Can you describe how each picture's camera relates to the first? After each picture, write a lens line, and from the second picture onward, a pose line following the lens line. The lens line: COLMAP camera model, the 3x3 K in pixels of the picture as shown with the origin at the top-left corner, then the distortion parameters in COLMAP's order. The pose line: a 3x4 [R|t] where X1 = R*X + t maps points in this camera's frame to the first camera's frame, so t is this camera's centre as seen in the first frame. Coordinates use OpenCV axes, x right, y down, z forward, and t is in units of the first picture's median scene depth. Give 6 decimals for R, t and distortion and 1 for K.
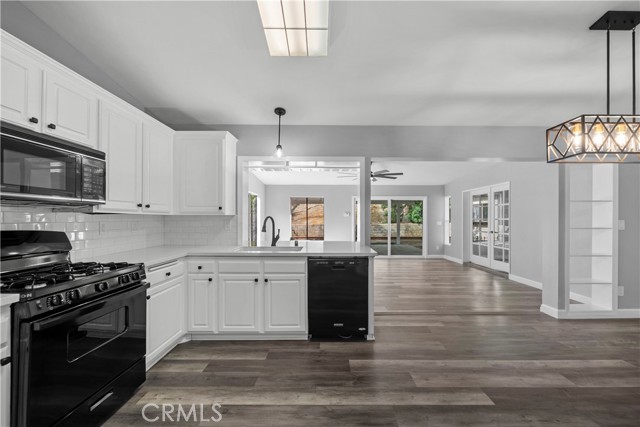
lens RADIAL K [[250.1, 0, 328.4], [0, 250.1, 216.8], [0, 0, 1]] dist [-0.001283, 0.000544]
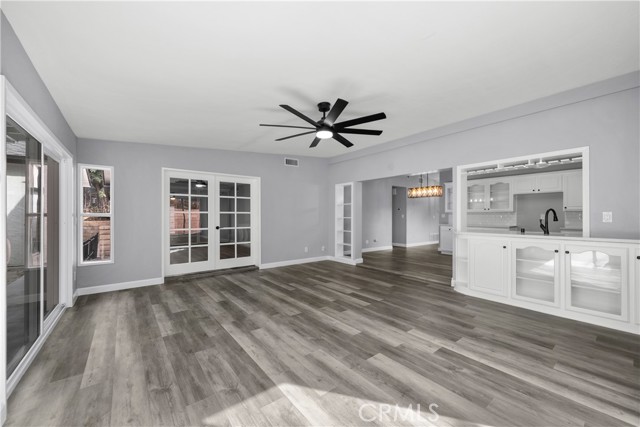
lens RADIAL K [[250.1, 0, 329.9], [0, 250.1, 218.6], [0, 0, 1]] dist [-0.001283, 0.000544]
pose [[-0.628296, -0.009923, 0.777911, -0.491476], [-0.007871, 0.999949, 0.006399, 0.043407], [-0.777934, -0.002102, -0.628342, 2.540078]]
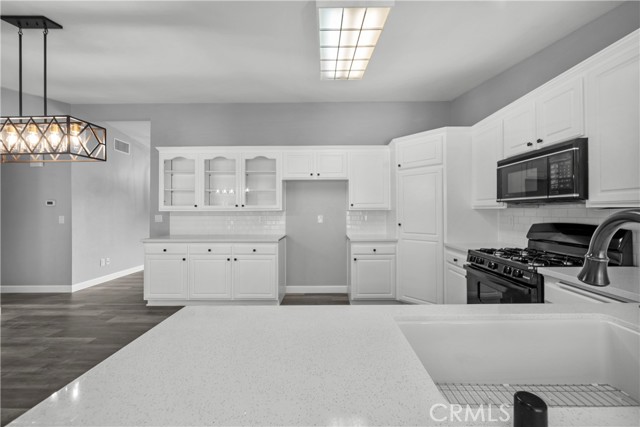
lens RADIAL K [[250.1, 0, 323.3], [0, 250.1, 211.4], [0, 0, 1]] dist [-0.001283, 0.000544]
pose [[-0.999929, 0.003472, 0.011372, -0.011806], [0.003337, 0.999924, -0.011885, 0.002935], [-0.011412, -0.011846, -0.999865, 1.140985]]
